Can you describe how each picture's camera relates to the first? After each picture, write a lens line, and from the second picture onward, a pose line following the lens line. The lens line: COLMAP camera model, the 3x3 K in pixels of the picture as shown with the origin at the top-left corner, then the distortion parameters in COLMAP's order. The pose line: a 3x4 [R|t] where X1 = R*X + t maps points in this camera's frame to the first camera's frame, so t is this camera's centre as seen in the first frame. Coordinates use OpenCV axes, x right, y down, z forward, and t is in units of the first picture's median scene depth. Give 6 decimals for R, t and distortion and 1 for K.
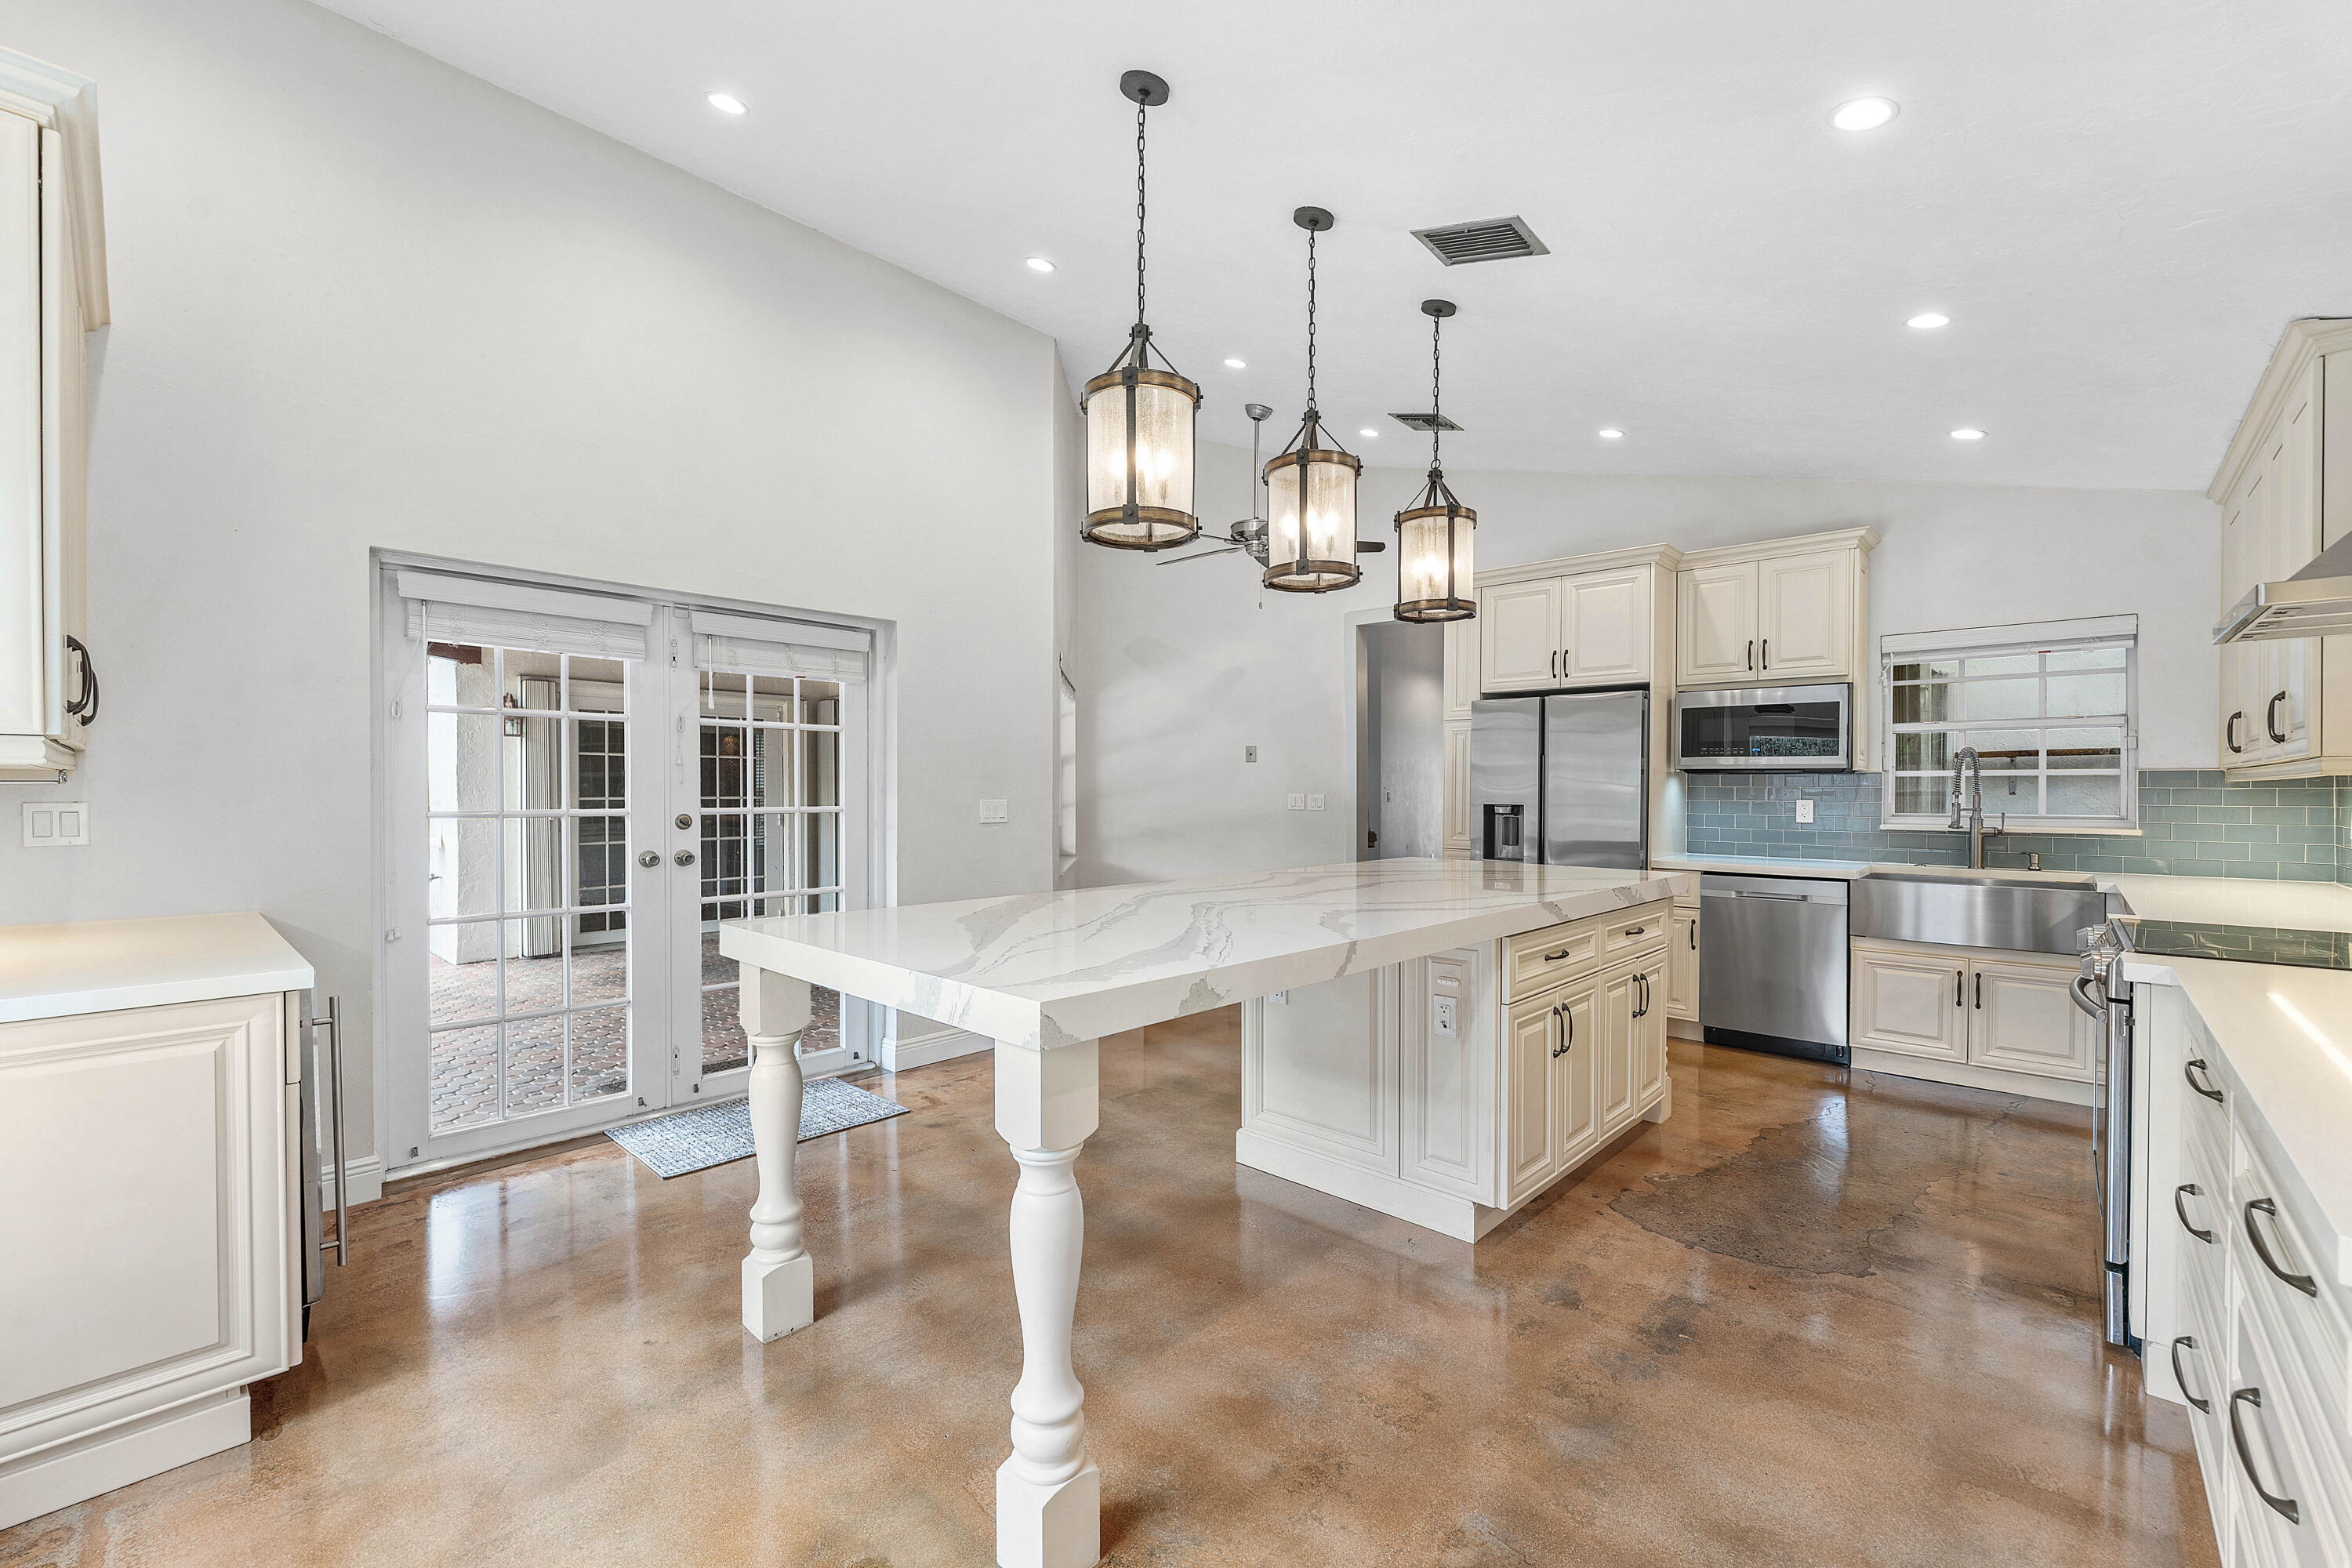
lens RADIAL K [[968.7, 0, 1178.6], [0, 968.7, 799.0], [0, 0, 1]] dist [-0.001703, -0.000111]
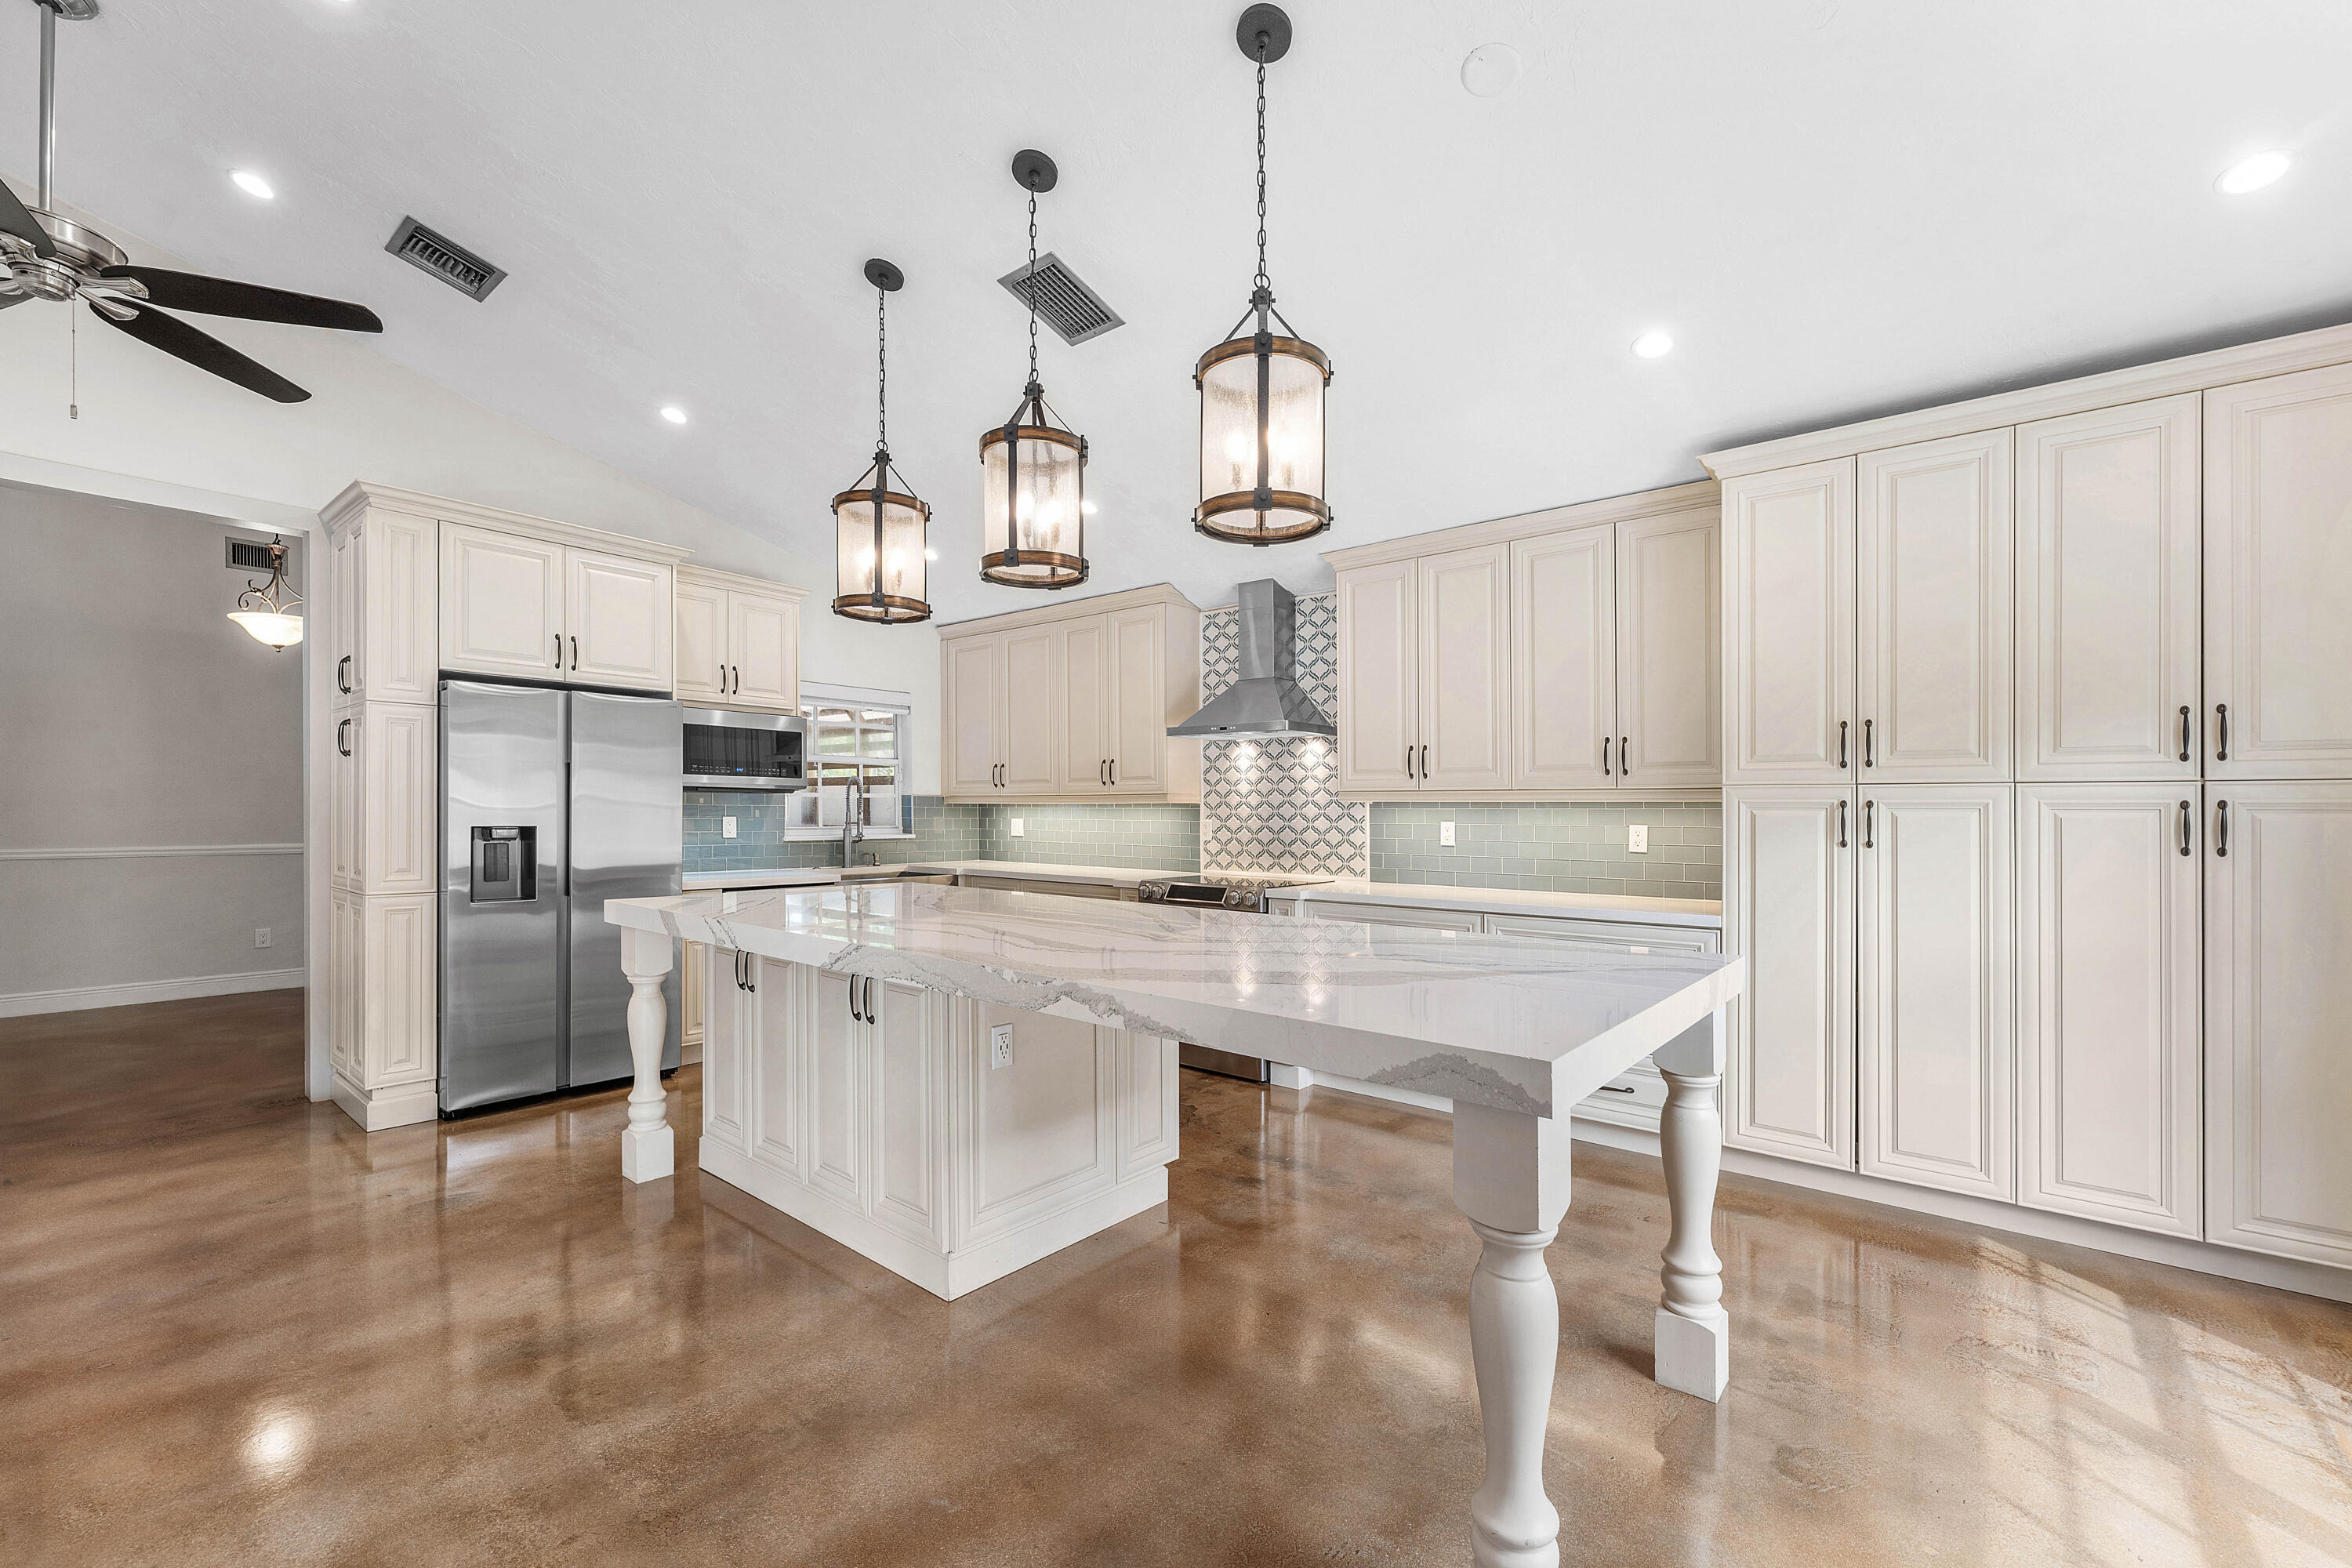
lens RADIAL K [[960.9, 0, 1156.0], [0, 960.9, 820.5], [0, 0, 1]] dist [-0.001460, 0.000407]
pose [[-0.031865, -0.013037, 0.999407, -0.472559], [0.003511, 0.999907, 0.013156, -0.007627], [-0.999486, 0.003928, -0.031817, 0.578971]]
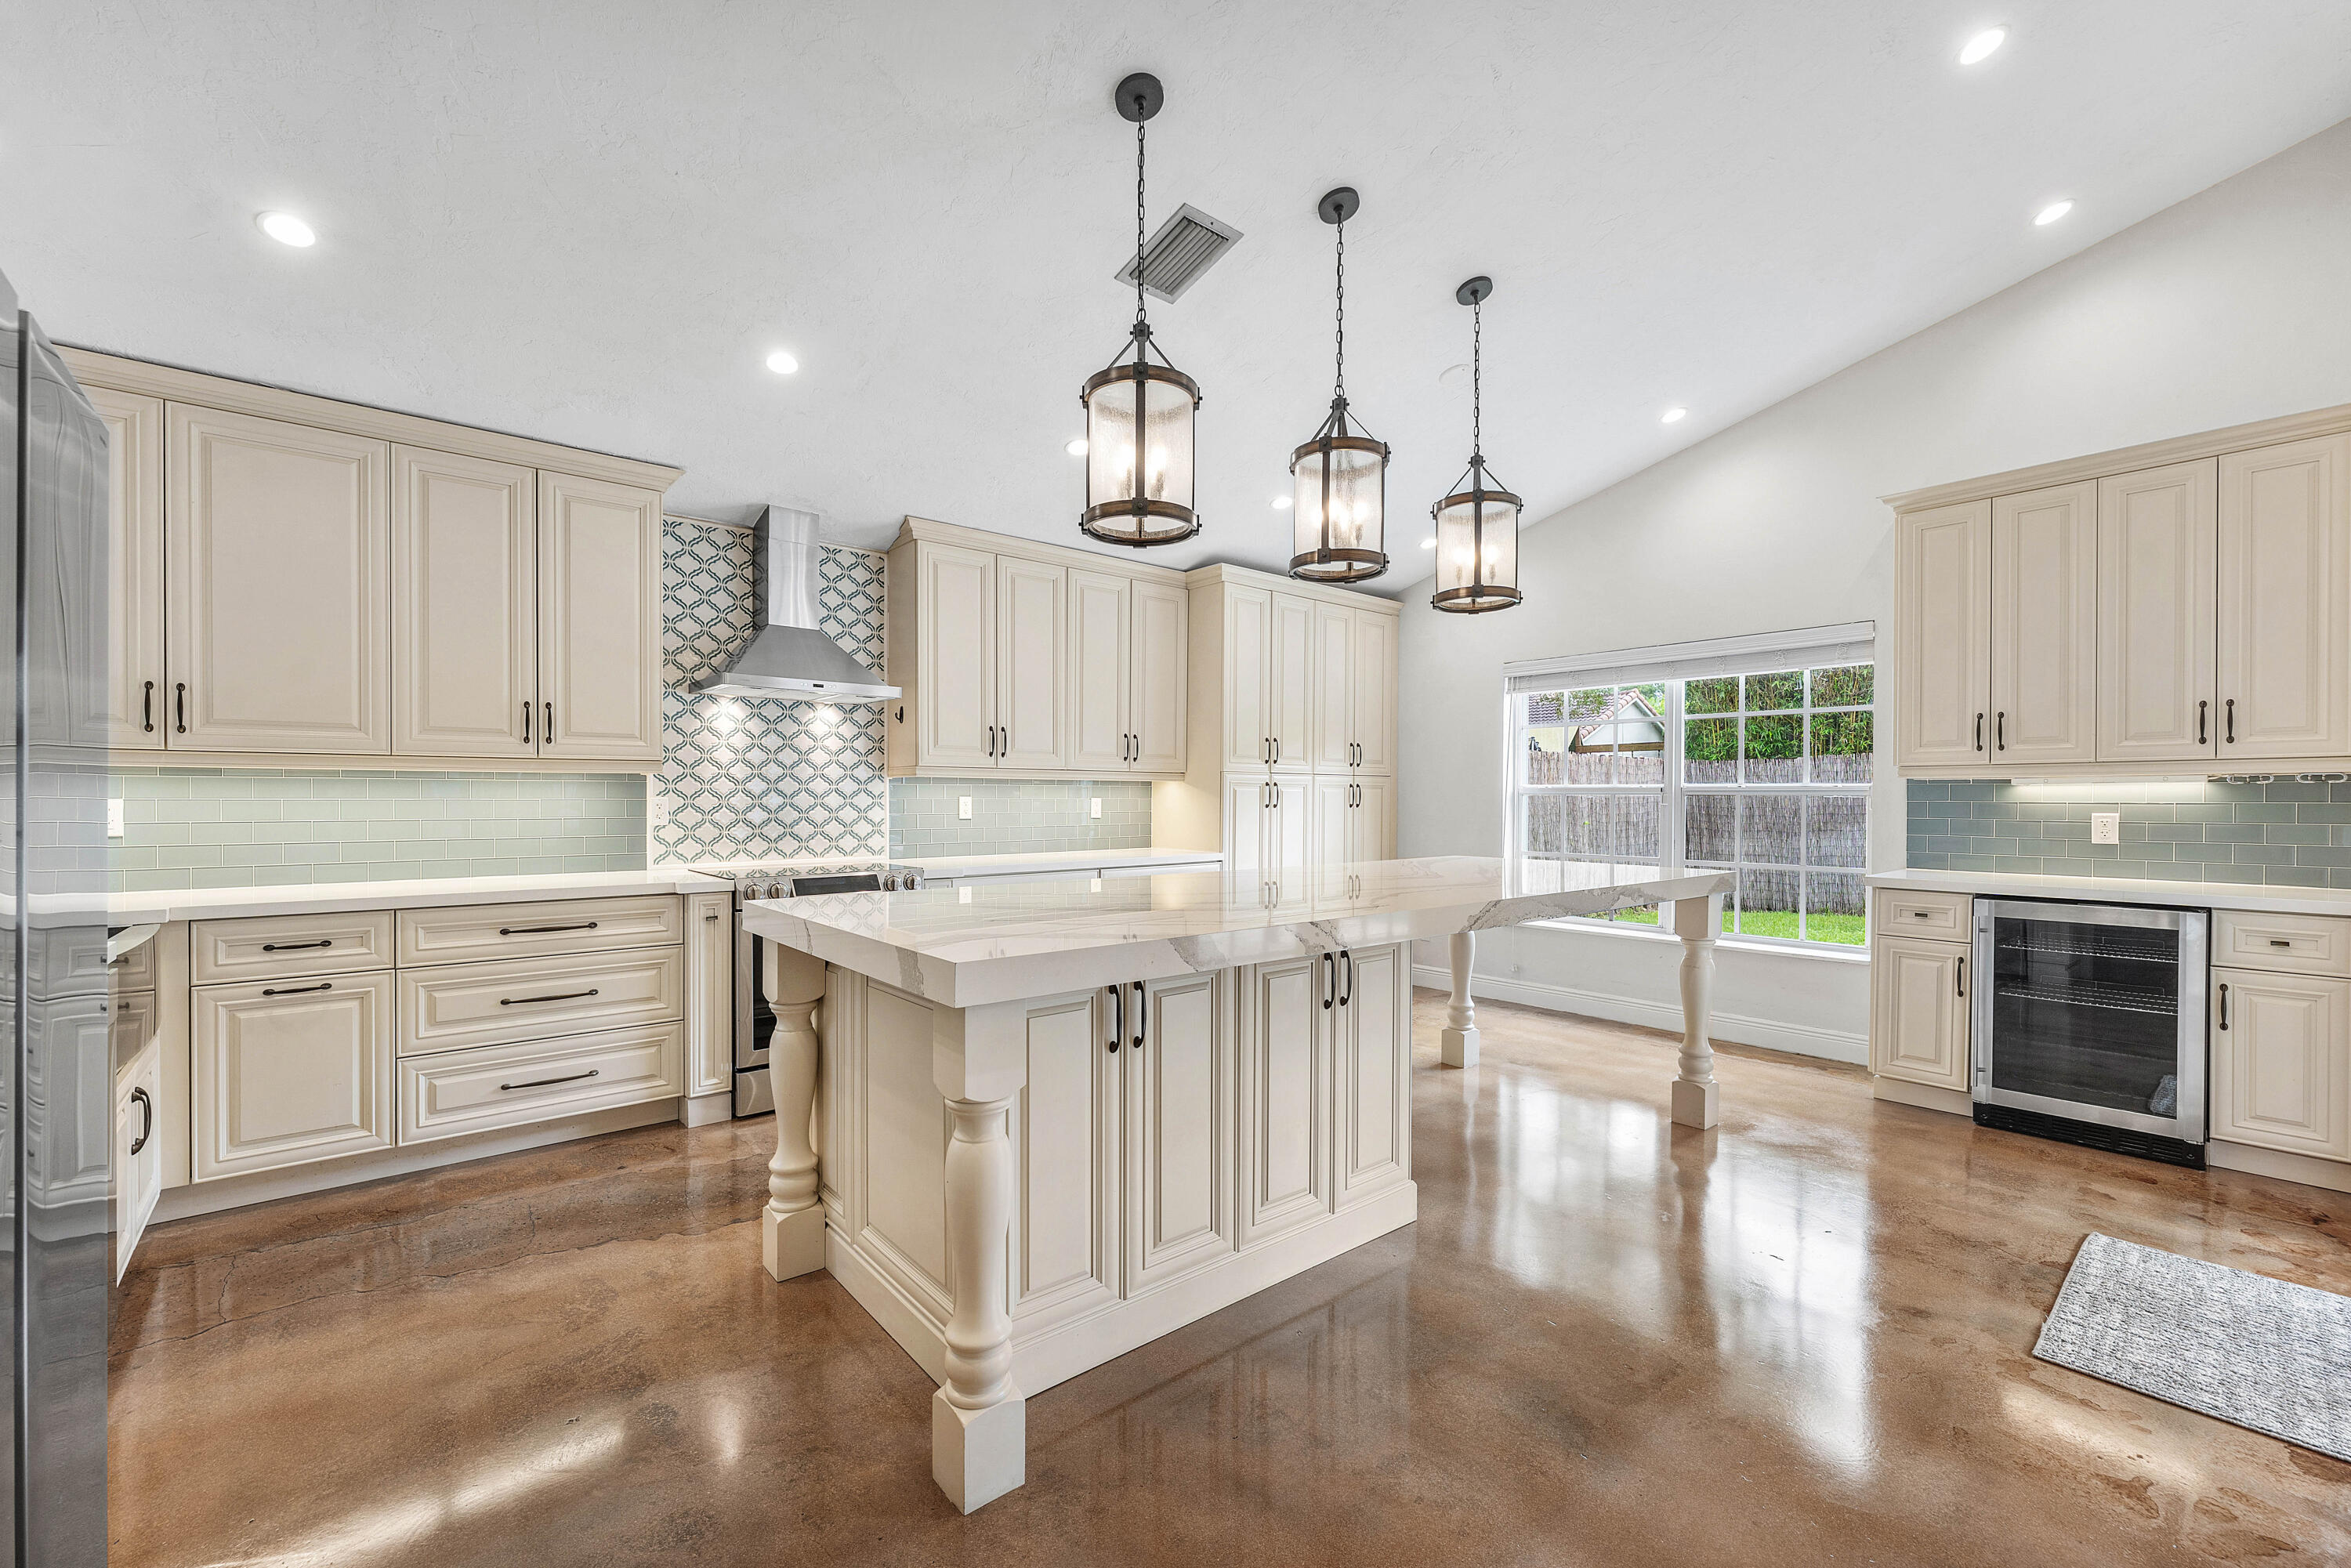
lens RADIAL K [[979.2, 0, 1131.8], [0, 979.2, 780.3], [0, 0, 1]] dist [-0.001068, 0.000000]
pose [[-0.985782, -0.006710, 0.167897, 0.112791], [-0.007412, 0.999966, -0.003554, -0.008050], [-0.167868, -0.004748, -0.985798, 1.255689]]
